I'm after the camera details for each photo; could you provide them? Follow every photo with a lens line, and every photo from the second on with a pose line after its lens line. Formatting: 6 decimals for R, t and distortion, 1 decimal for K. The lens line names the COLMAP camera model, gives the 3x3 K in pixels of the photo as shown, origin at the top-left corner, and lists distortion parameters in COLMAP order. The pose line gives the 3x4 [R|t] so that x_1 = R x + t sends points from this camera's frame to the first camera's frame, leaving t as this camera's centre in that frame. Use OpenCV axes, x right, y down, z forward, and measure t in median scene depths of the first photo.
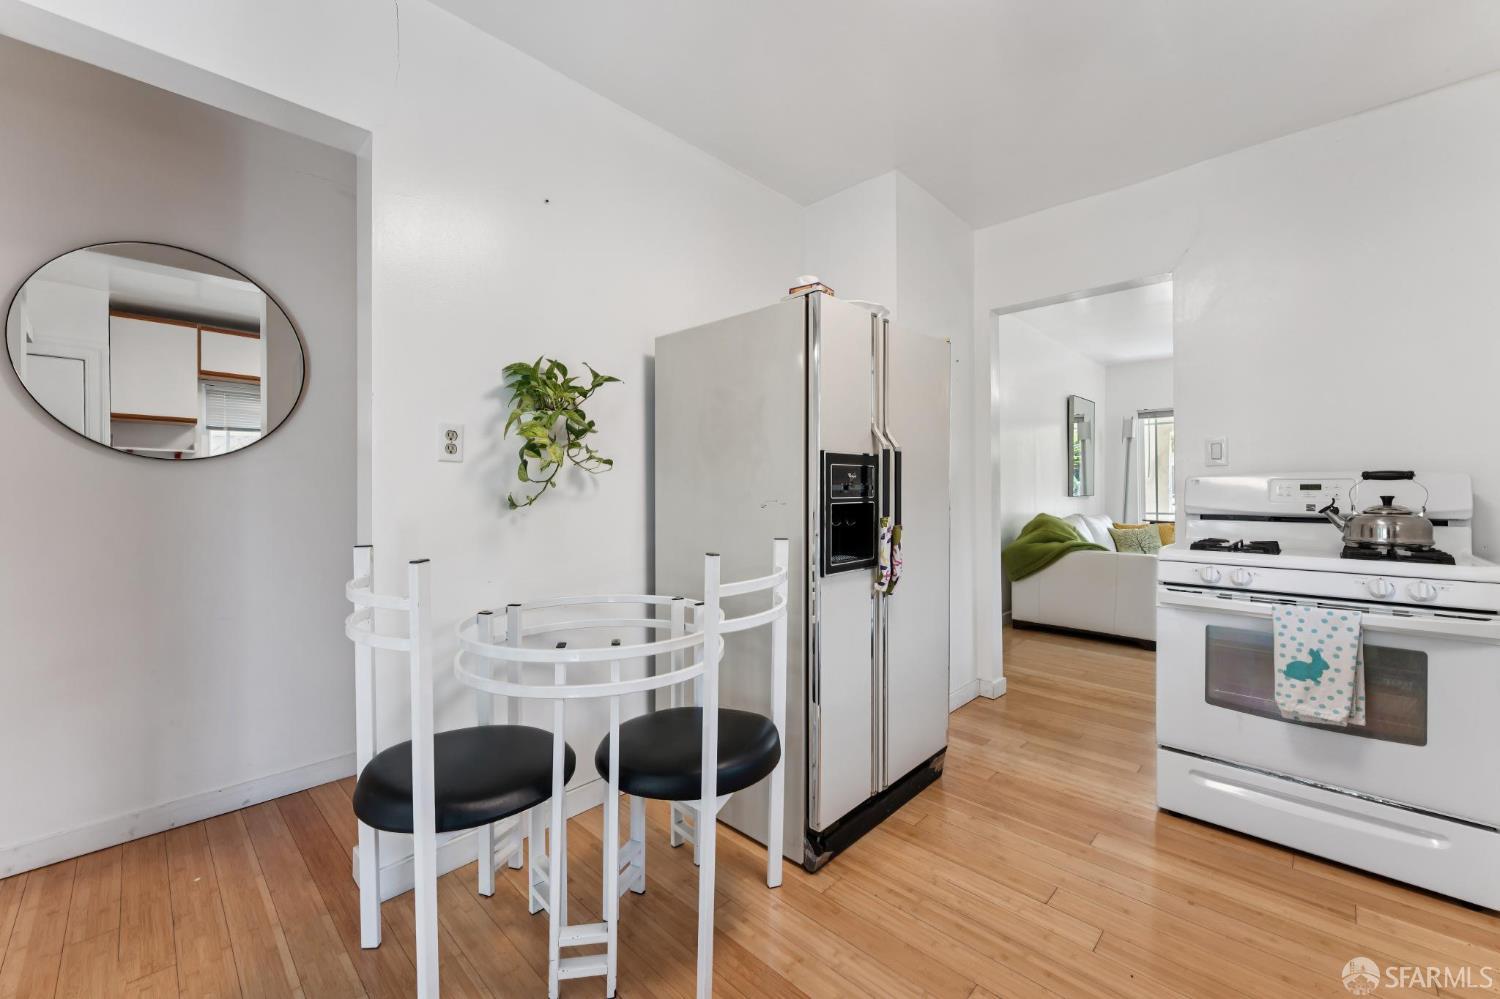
lens RADIAL K [[636.0, 0, 757.8], [0, 636.0, 499.4], [0, 0, 1]] dist [0.000424, -0.000096]
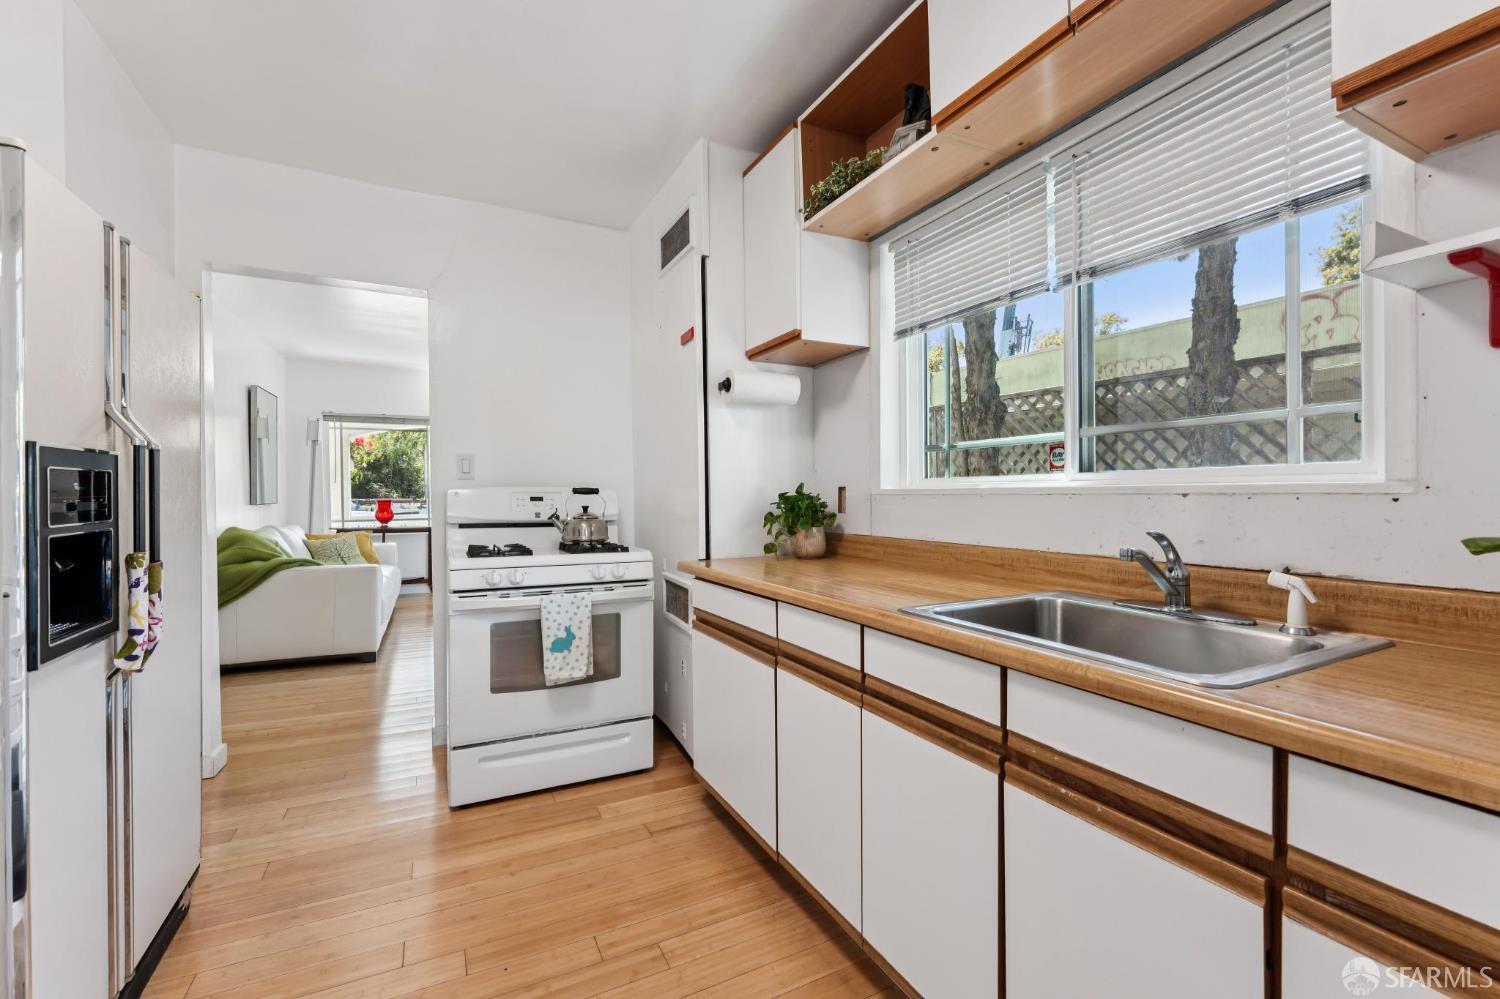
lens RADIAL K [[636.0, 0, 757.8], [0, 636.0, 499.4], [0, 0, 1]] dist [0.000424, -0.000096]
pose [[0.305447, -0.007038, 0.952183, -0.214708], [0.006919, 0.999963, 0.005172, -0.023544], [-0.952184, 0.005008, 0.305484, 0.211847]]
